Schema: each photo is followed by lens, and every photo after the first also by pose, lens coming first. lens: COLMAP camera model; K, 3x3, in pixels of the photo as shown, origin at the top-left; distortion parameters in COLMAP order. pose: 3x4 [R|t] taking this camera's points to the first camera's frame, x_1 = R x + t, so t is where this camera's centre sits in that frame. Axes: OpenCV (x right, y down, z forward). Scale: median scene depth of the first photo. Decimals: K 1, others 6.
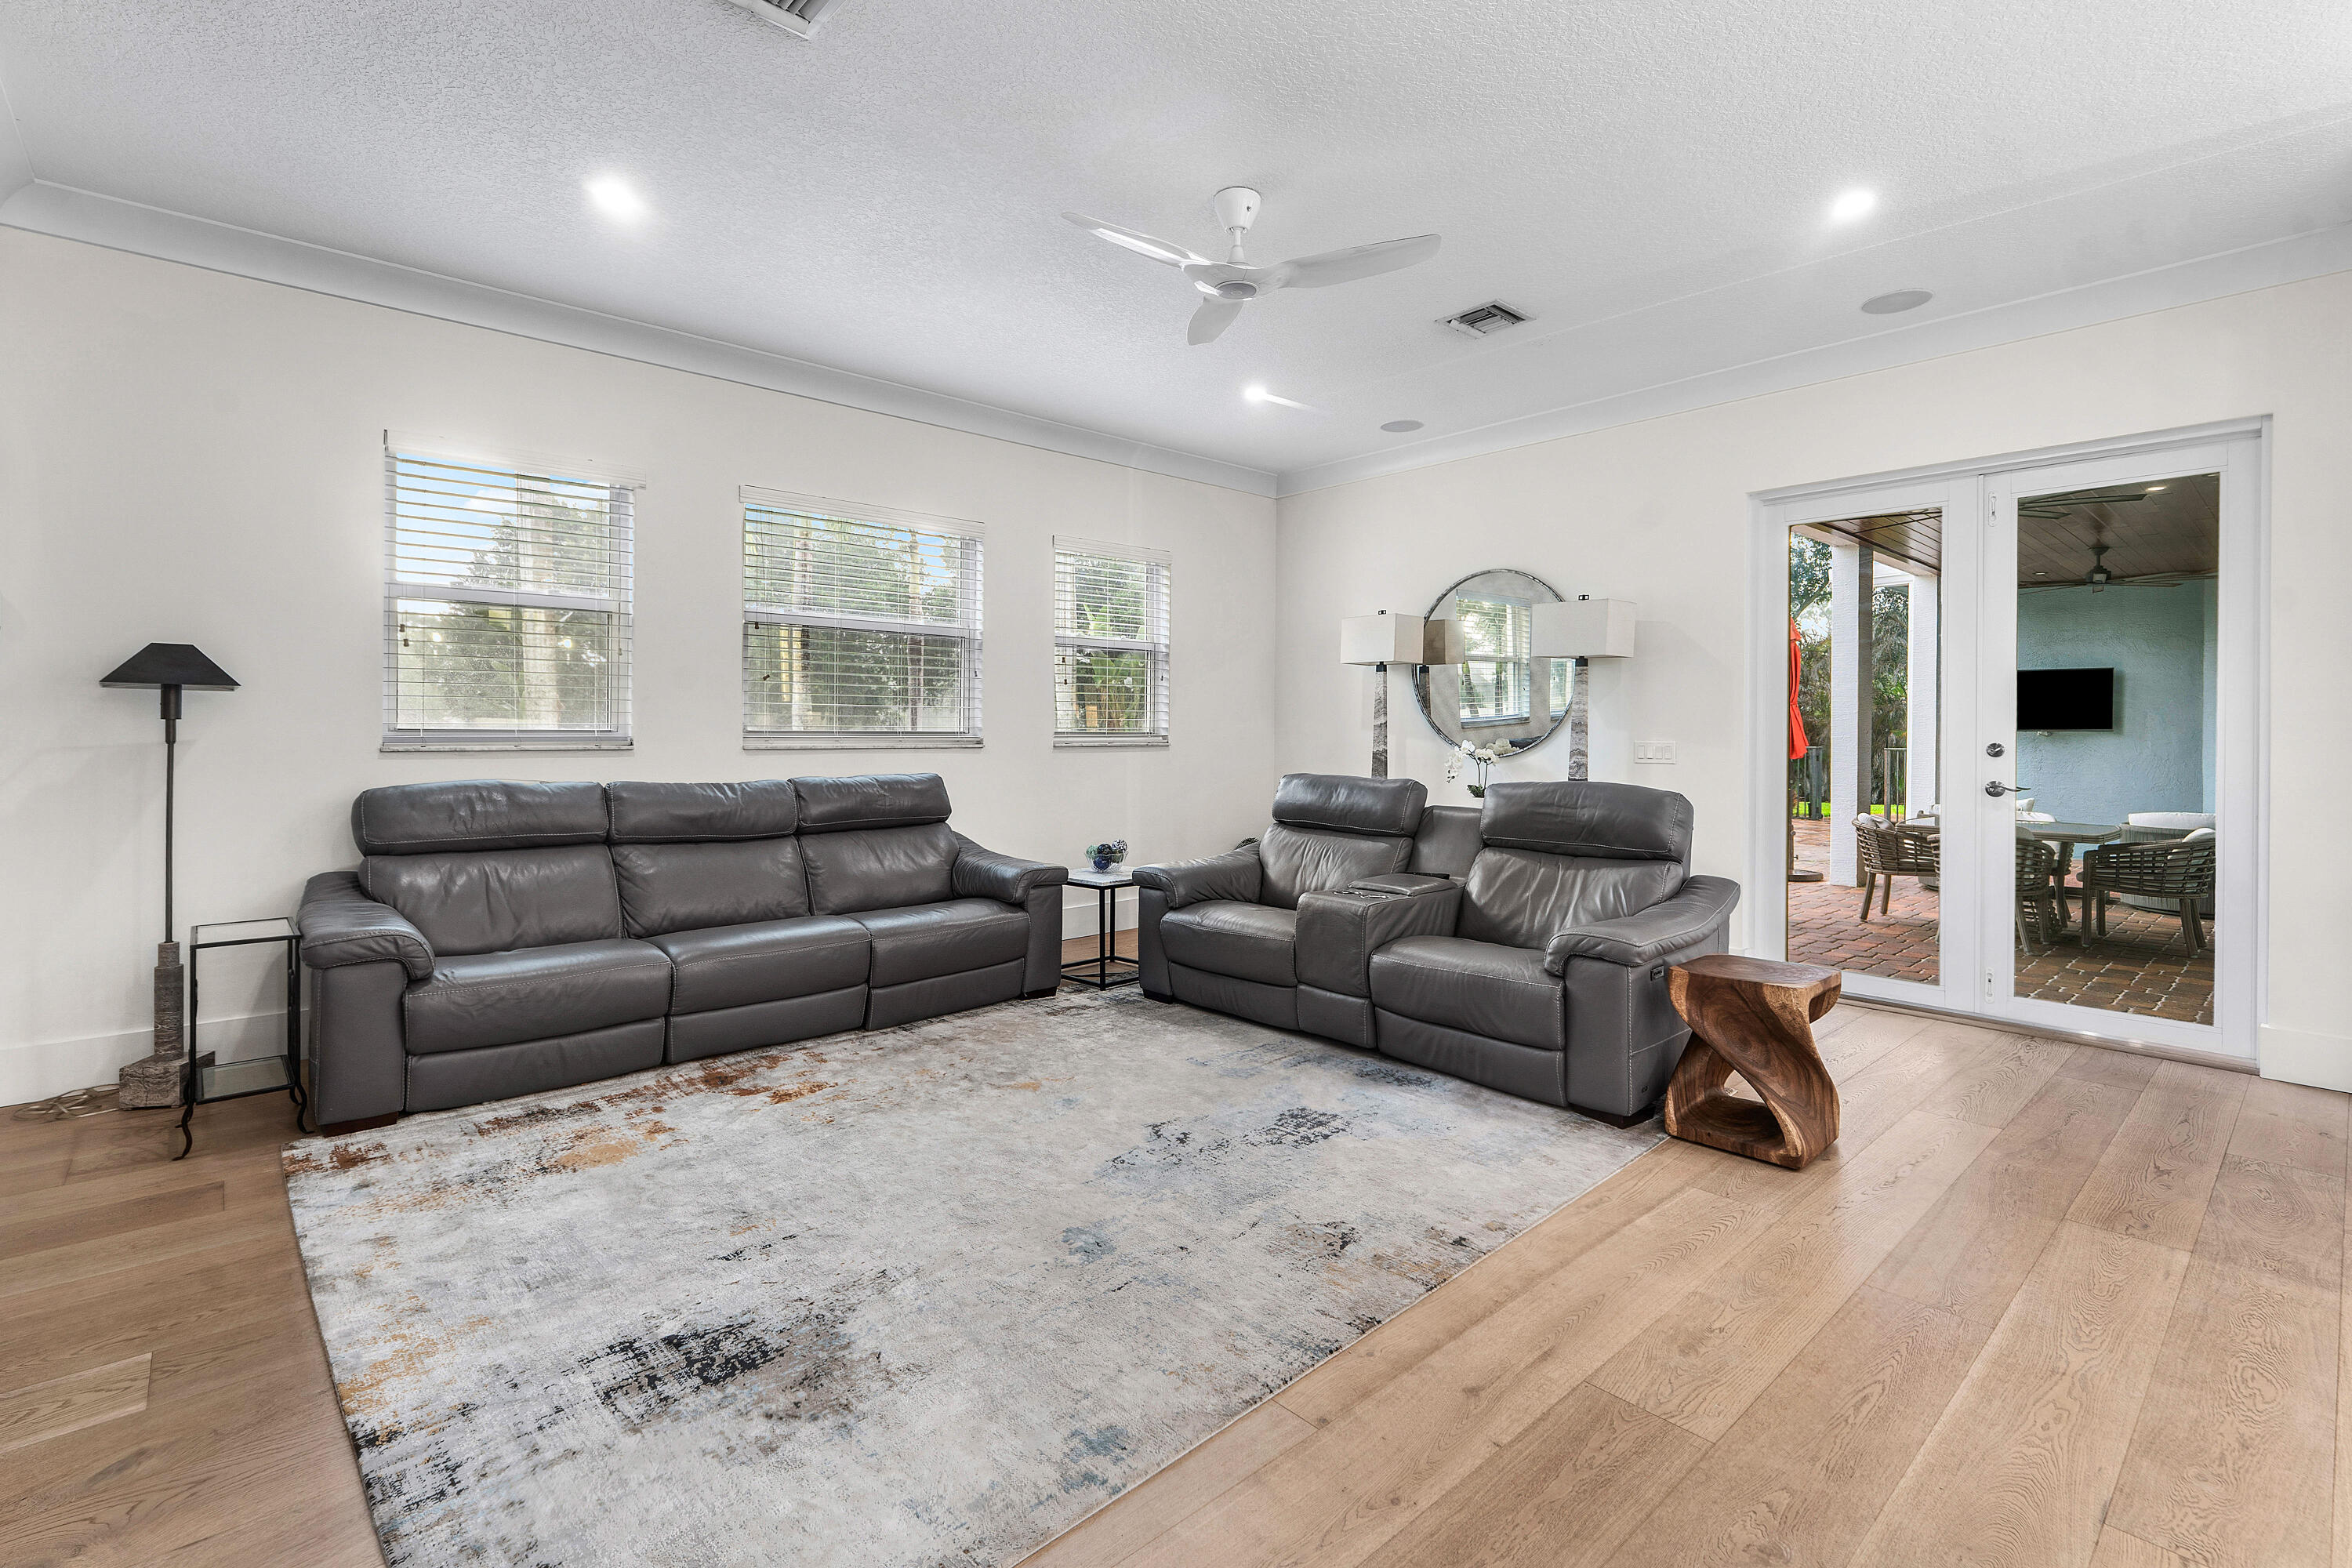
lens RADIAL K [[1083.5, 0, 1227.3], [0, 1083.5, 732.3], [0, 0, 1]] dist [-0.003294, -0.000170]
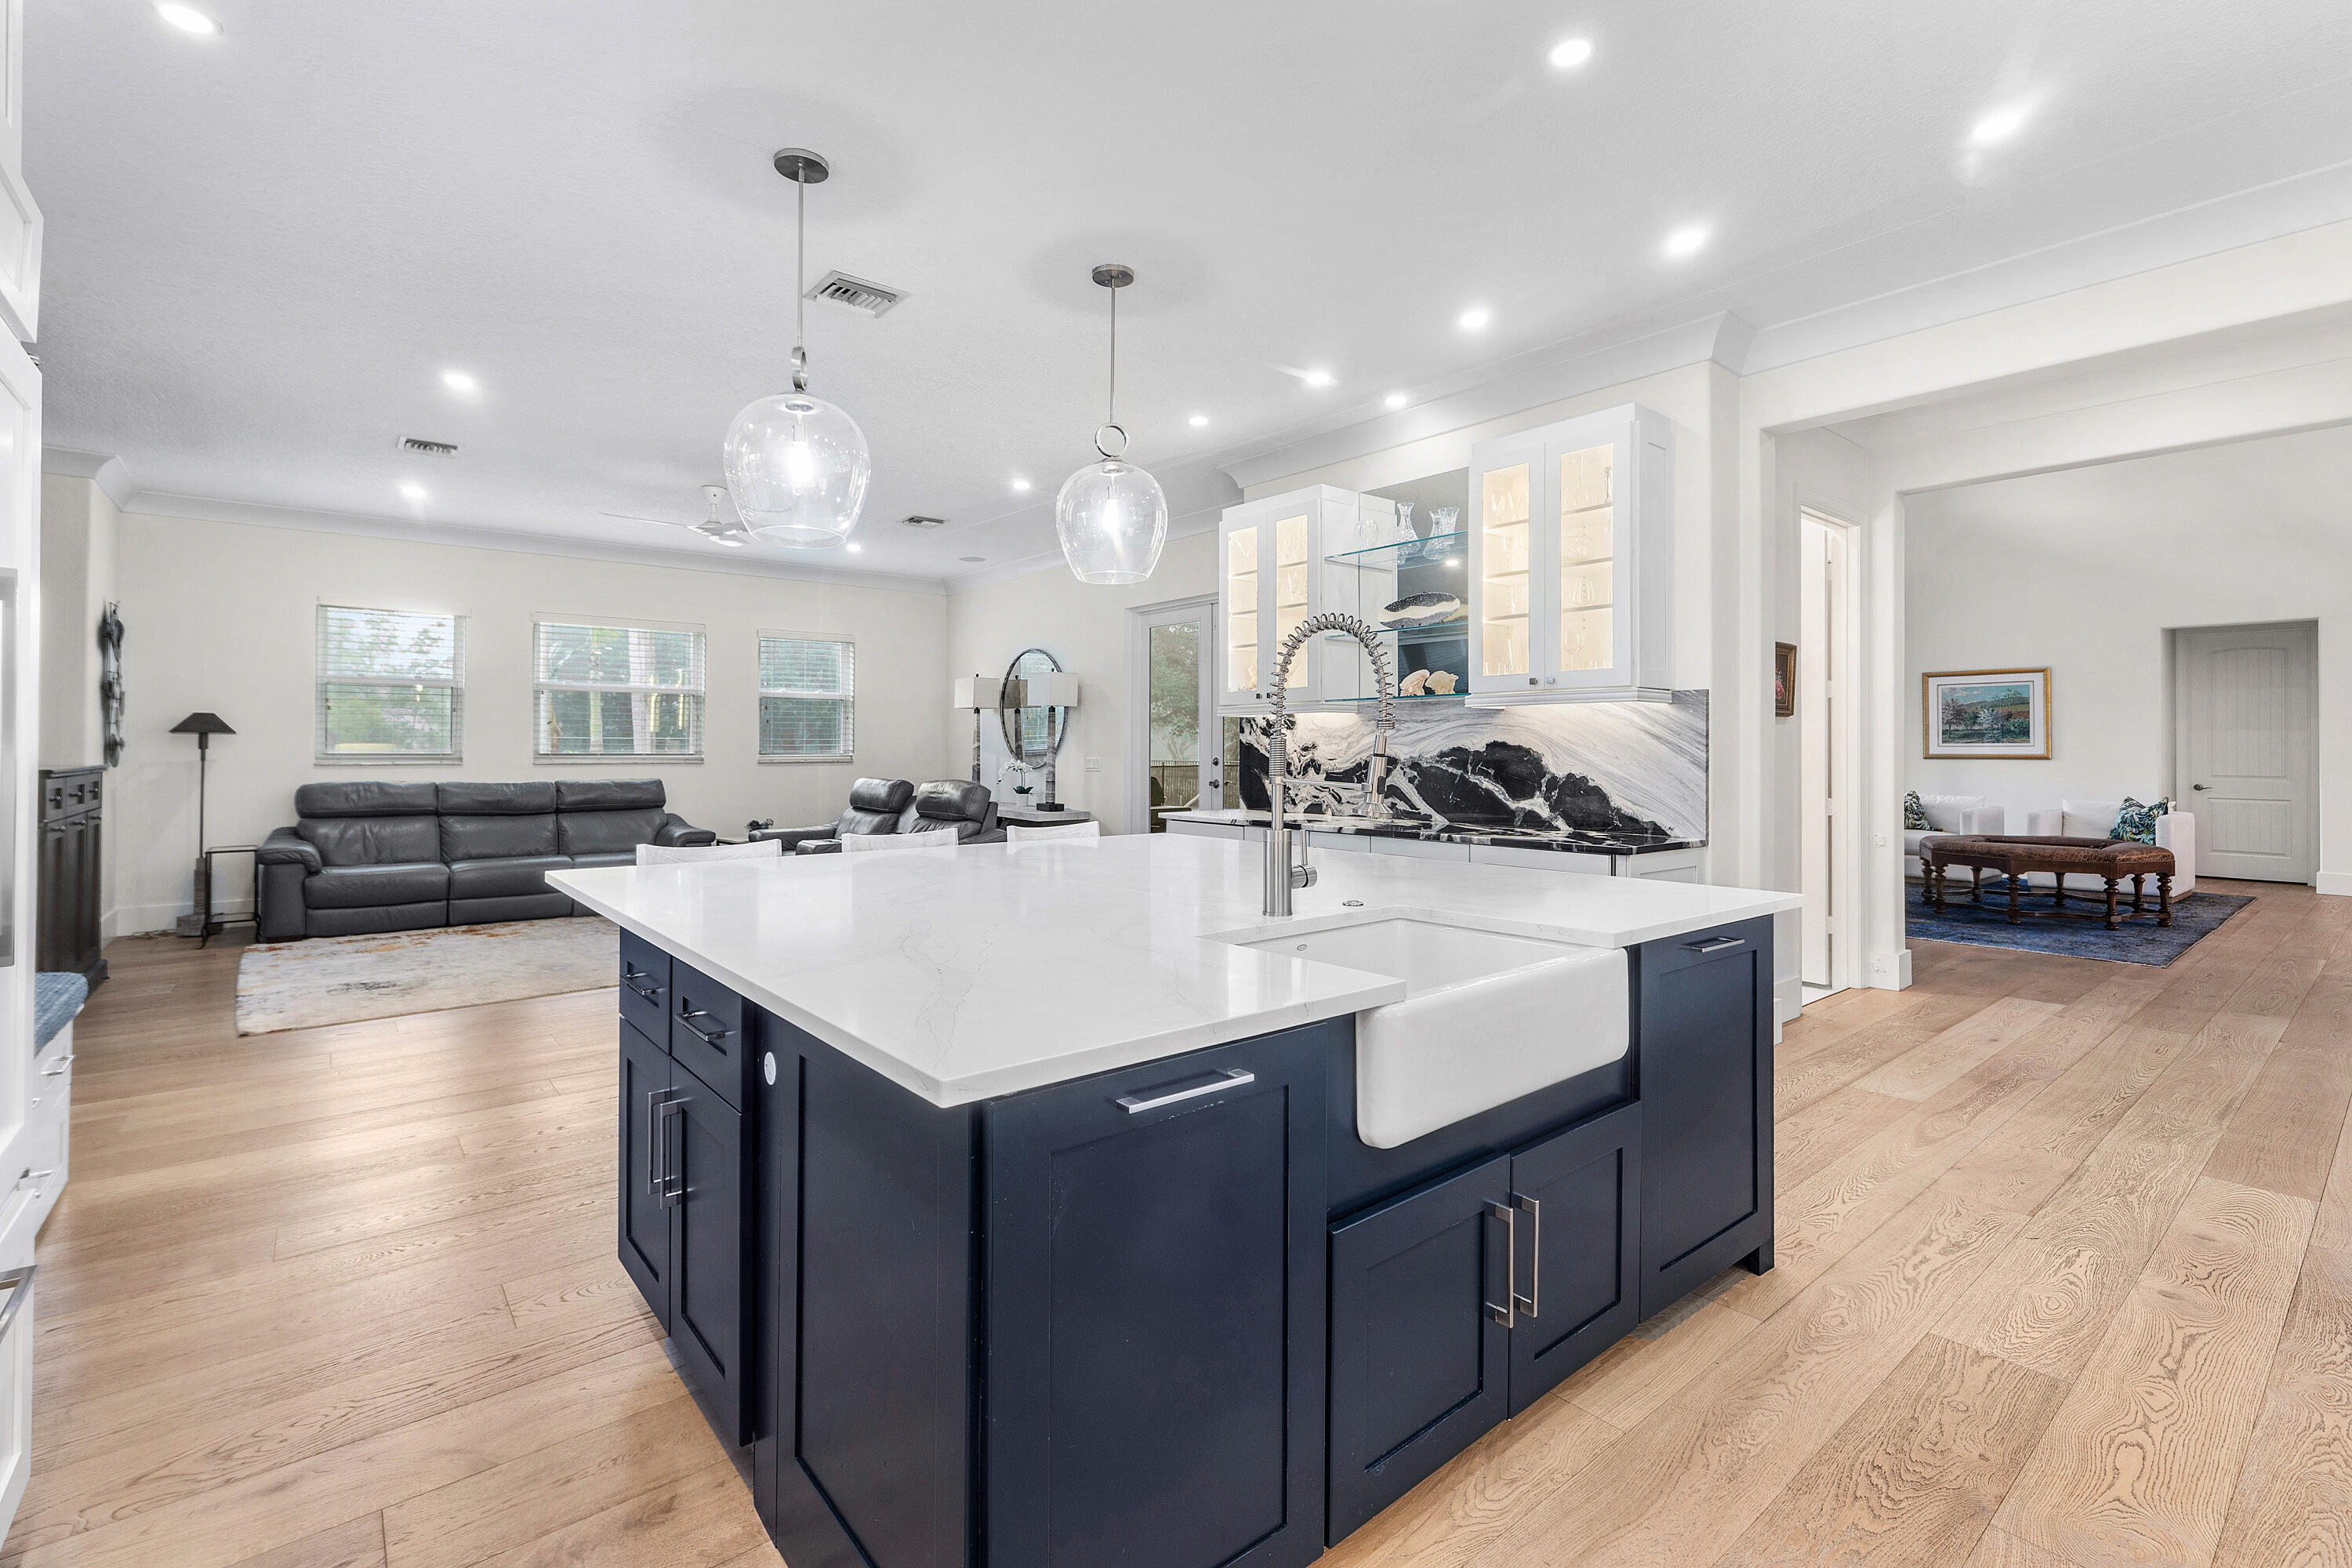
lens RADIAL K [[1083.5, 0, 1238.3], [0, 1083.5, 735.8], [0, 0, 1]] dist [-0.003294, -0.000170]
pose [[0.999080, -0.004238, -0.042674, 0.993087], [0.003612, 0.999885, -0.014720, 0.000123], [0.042731, 0.014552, 0.998981, -0.893889]]
